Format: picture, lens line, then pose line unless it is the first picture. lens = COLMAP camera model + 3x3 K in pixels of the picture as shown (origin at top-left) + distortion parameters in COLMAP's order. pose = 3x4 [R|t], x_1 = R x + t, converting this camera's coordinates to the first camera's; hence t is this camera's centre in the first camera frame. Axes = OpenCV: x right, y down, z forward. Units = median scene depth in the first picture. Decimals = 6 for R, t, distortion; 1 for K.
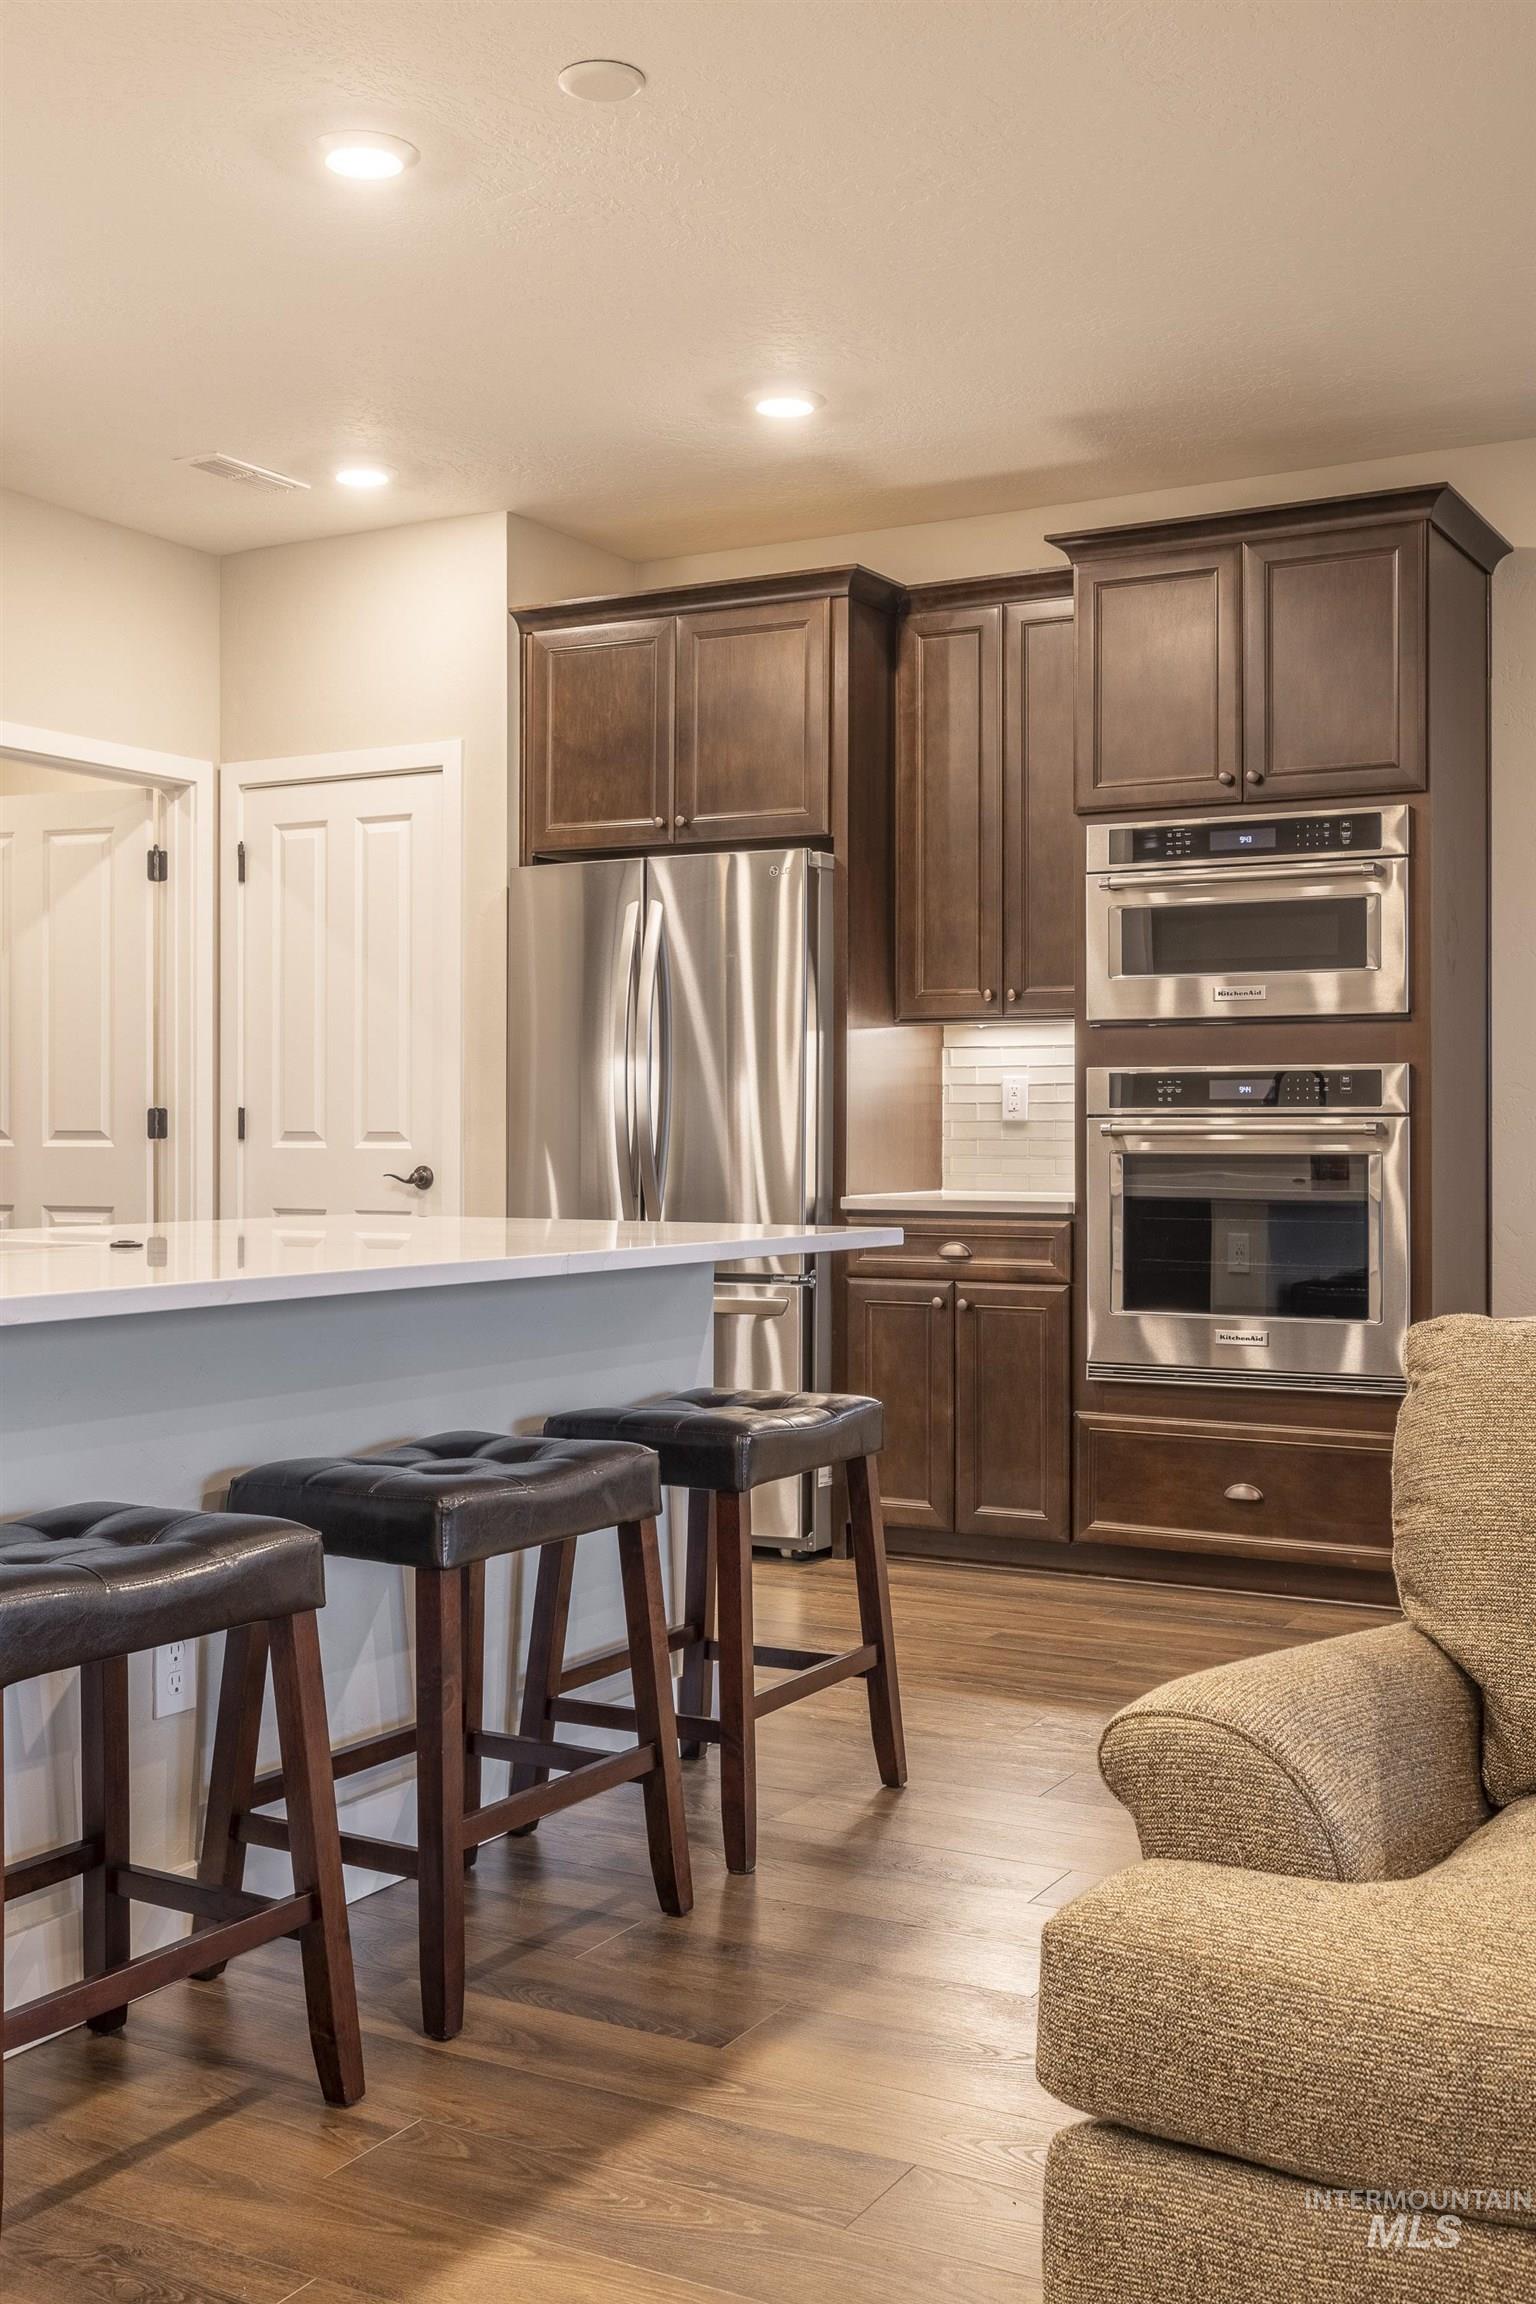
lens RADIAL K [[2346.0, 0, 761.9], [0, 2346.0, 1131.3], [0, 0, 1]] dist [0.001531, 0.000000]
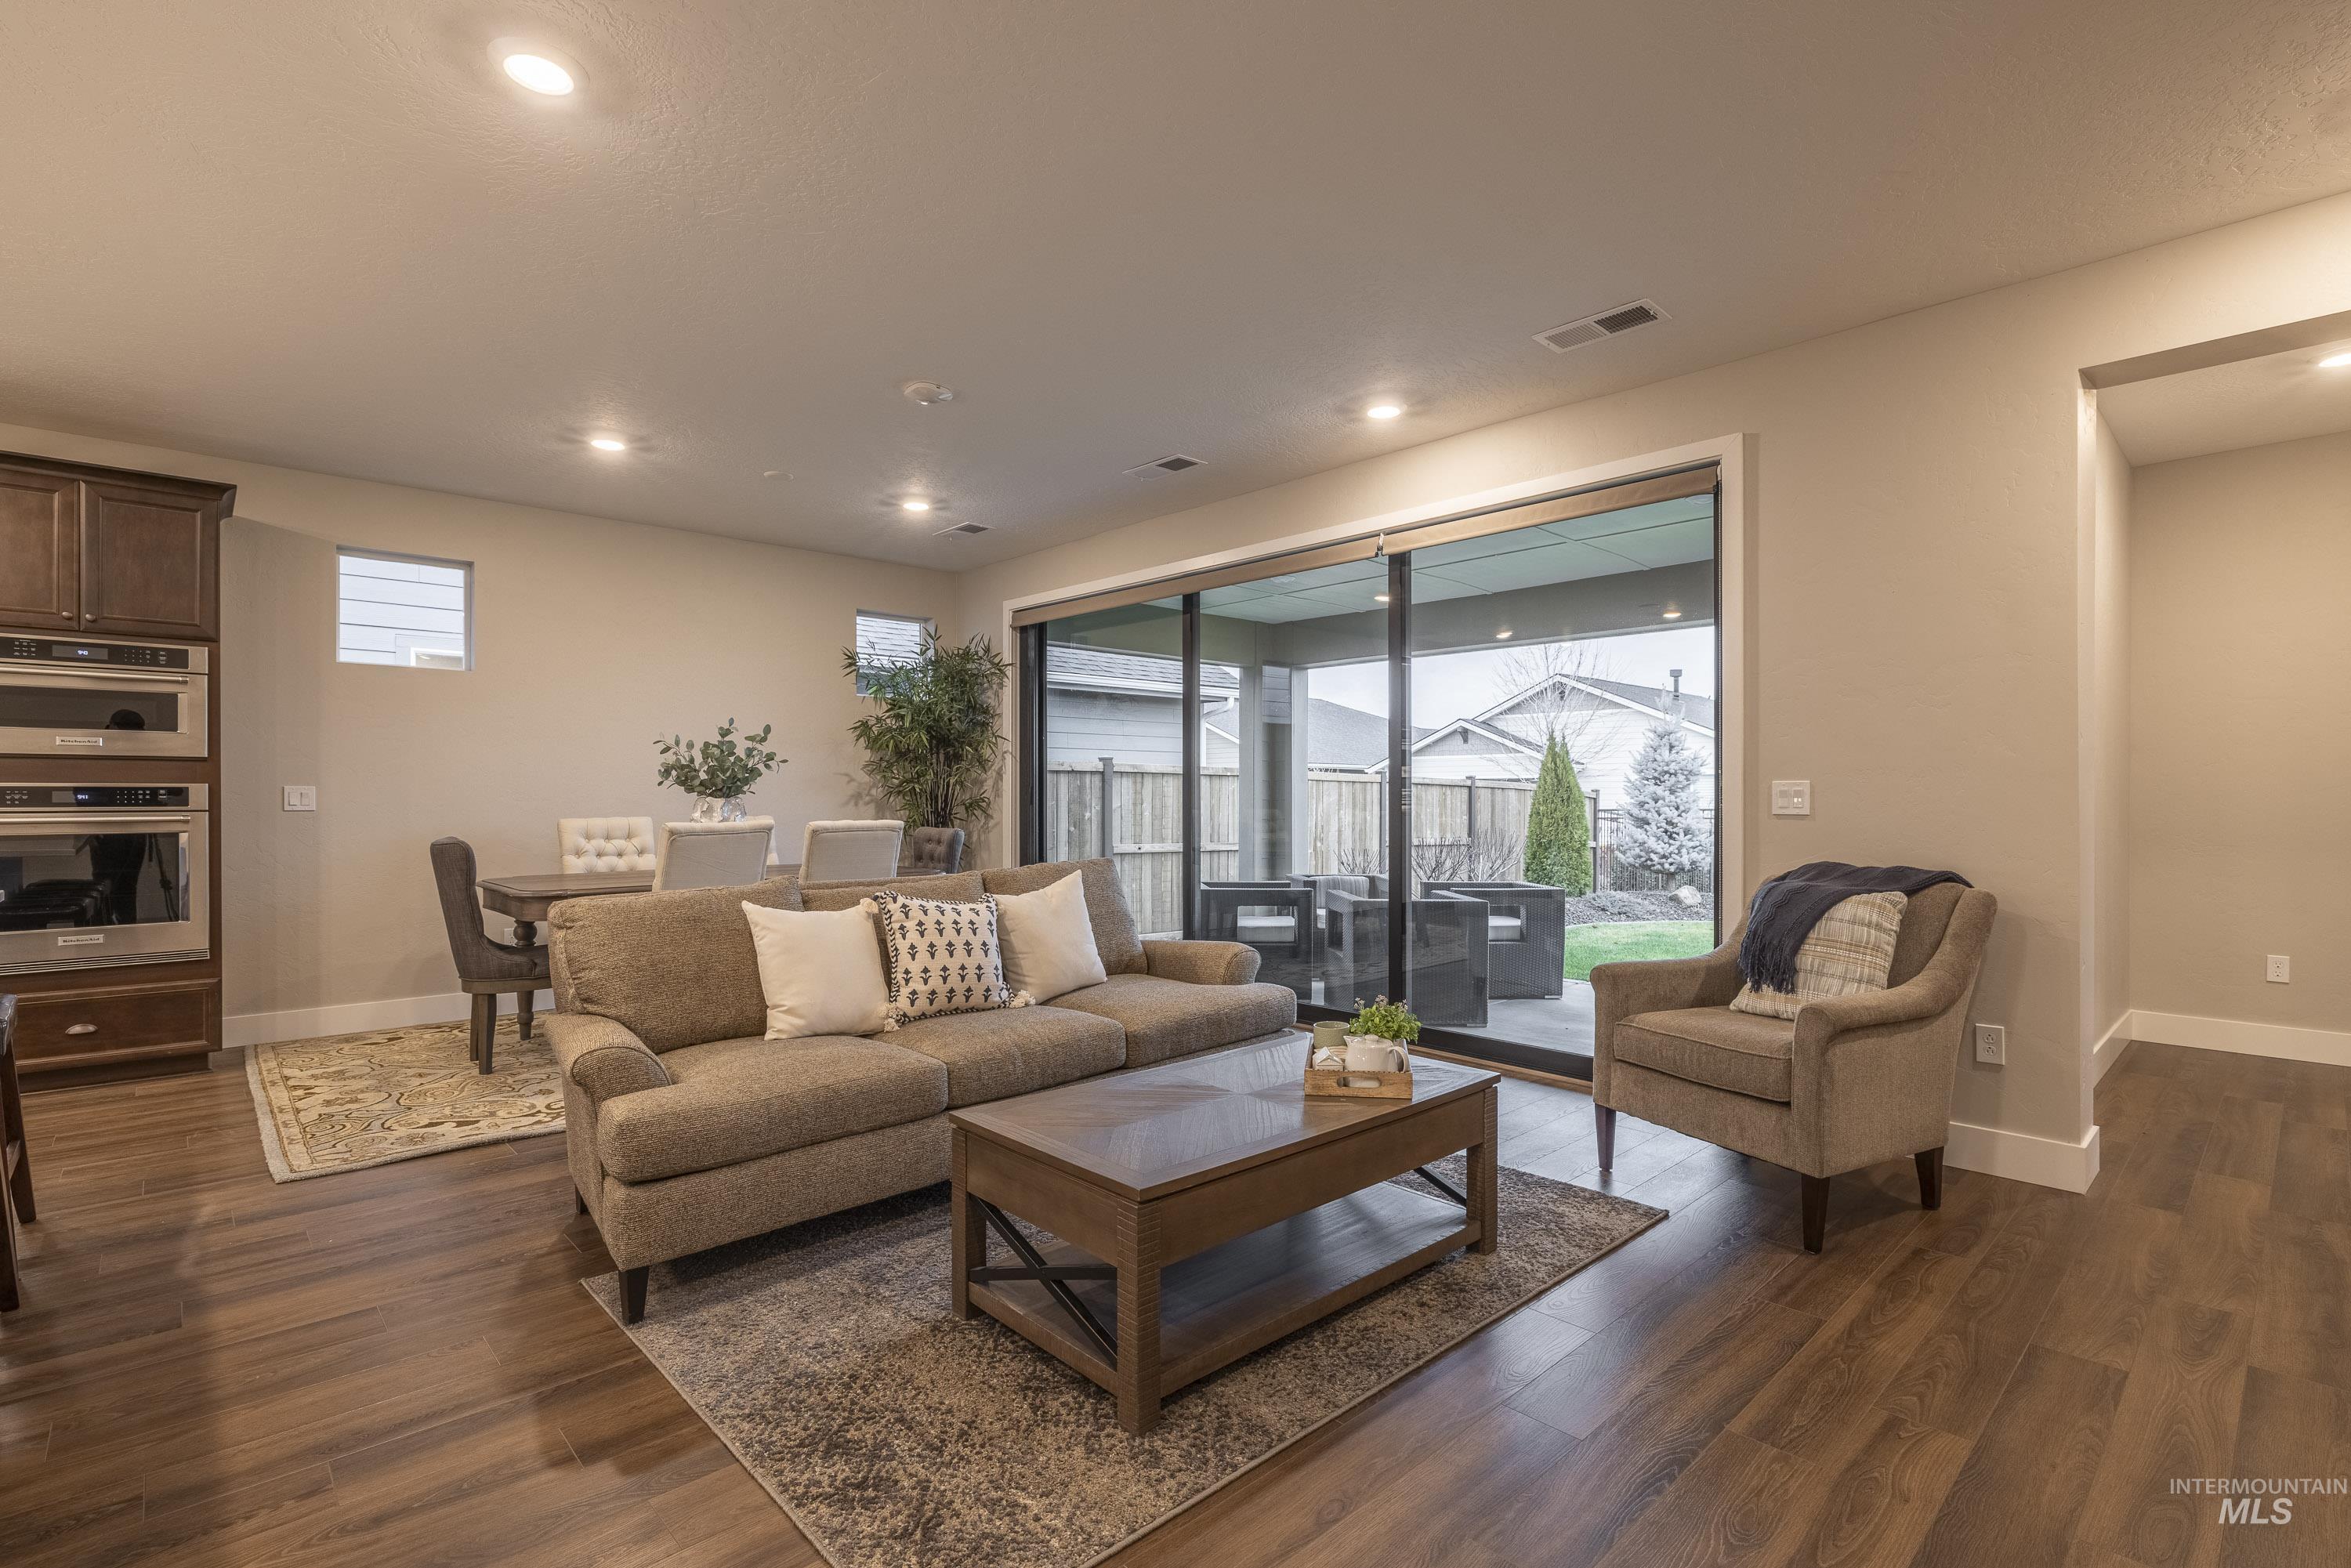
lens RADIAL K [[1077.7, 0, 1177.9], [0, 1077.7, 799.2], [0, 0, 1]] dist [-0.008113, 0.001619]
pose [[0.298961, -0.001382, 0.954264, -0.289969], [0.000866, 0.999999, 0.001176, -0.015314], [-0.954265, 0.000475, 0.298961, -0.008155]]
